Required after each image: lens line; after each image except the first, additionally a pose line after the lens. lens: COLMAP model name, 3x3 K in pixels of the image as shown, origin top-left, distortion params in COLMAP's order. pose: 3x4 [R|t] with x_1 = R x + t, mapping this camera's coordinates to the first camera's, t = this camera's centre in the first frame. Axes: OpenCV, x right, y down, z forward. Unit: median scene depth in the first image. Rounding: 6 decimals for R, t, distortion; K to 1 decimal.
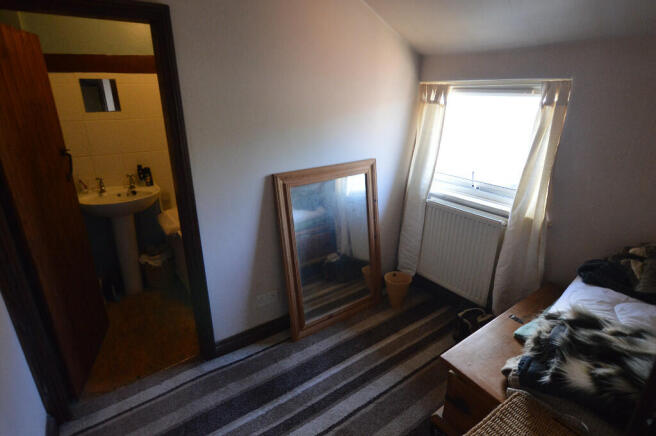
lens RADIAL K [[349.2, 0, 326.6], [0, 349.2, 218.6], [0, 0, 1]] dist [-0.022982, 0.001467]
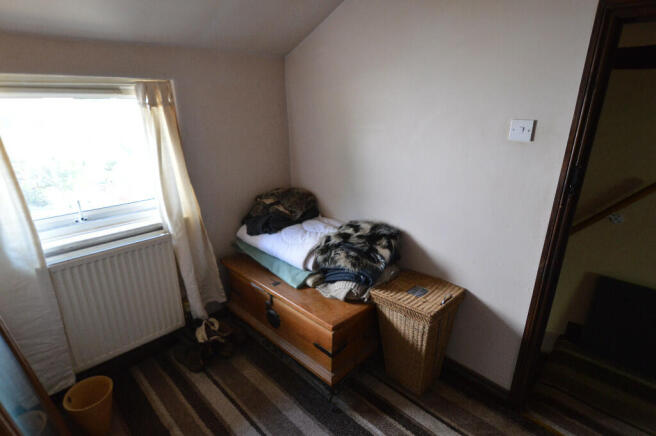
lens RADIAL K [[349.2, 0, 326.6], [0, 349.2, 218.6], [0, 0, 1]] dist [-0.022982, 0.001467]
pose [[-0.180261, -0.323763, 0.928808, -0.403304], [0.324221, 0.871946, 0.366866, -0.221457], [-0.928648, 0.367271, -0.052207, 0.625916]]
